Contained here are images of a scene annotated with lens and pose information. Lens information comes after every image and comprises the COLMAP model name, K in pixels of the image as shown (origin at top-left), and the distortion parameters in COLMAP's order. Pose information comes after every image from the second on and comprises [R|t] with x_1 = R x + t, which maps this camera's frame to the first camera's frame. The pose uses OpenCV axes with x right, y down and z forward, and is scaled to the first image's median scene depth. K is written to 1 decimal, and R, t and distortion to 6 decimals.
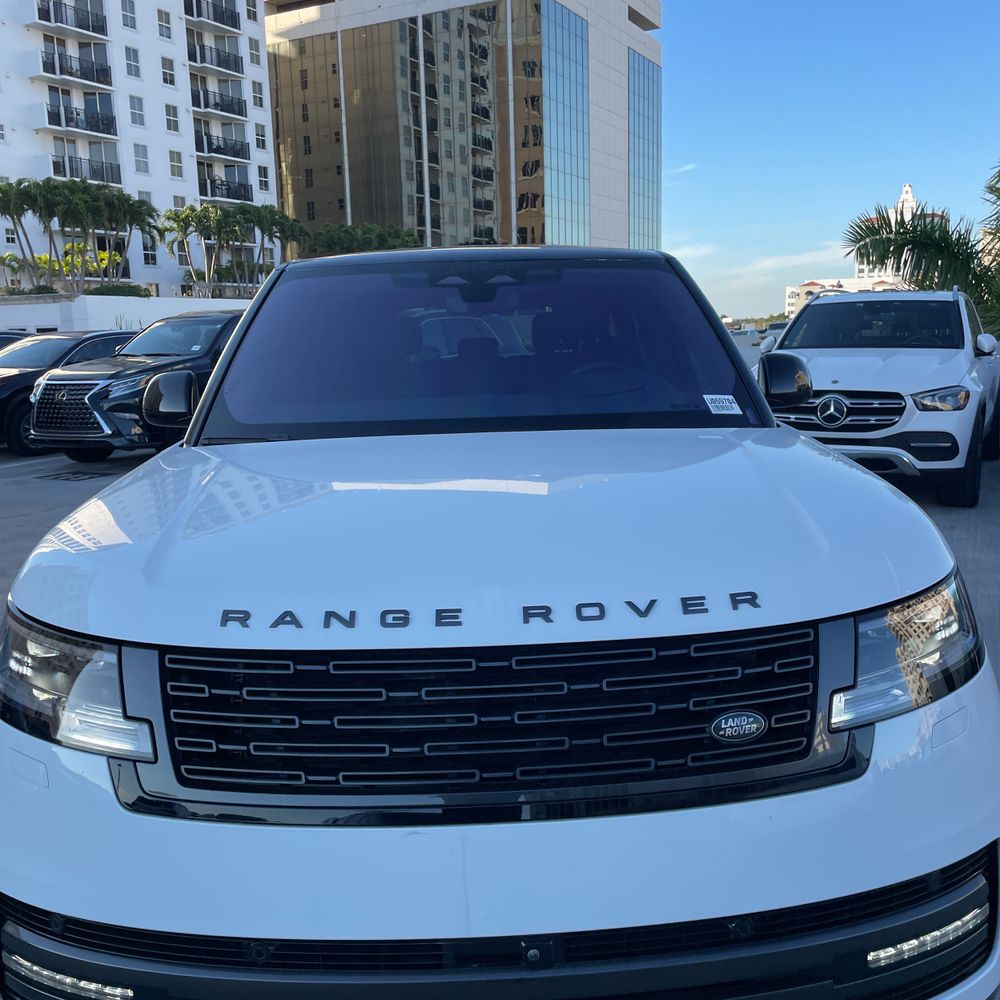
lens RADIAL K [[1015.6, 0, 500.0], [0, 1015.6, 500.0], [0, 0, 1]] dist [0.107100, -0.130895]
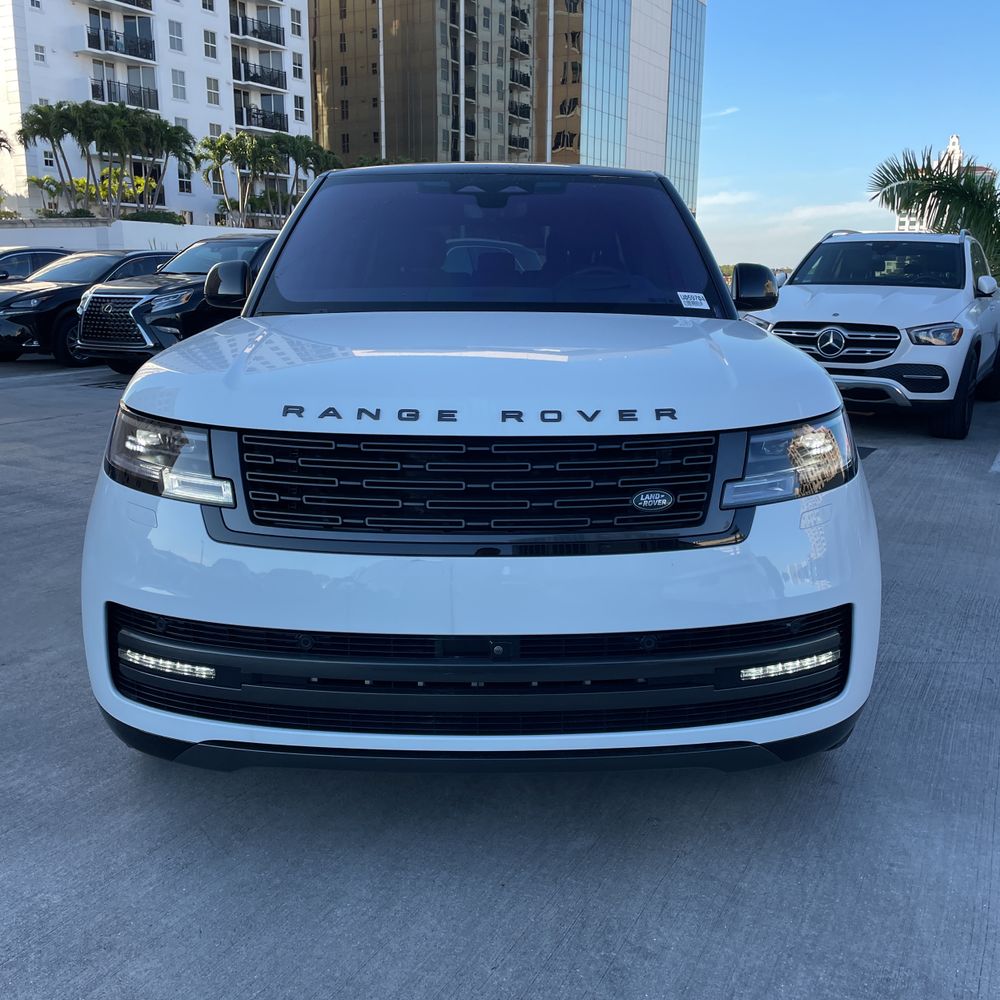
lens RADIAL K [[1006.0, 0, 496.0], [0, 1006.0, 484.5], [0, 0, 1]] dist [0.099999, -0.116920]
pose [[0.998883, 0.040181, -0.024878, 0.023208], [-0.039034, 0.998225, 0.044973, 0.063854], [0.026641, -0.043952, 0.998678, -0.159157]]
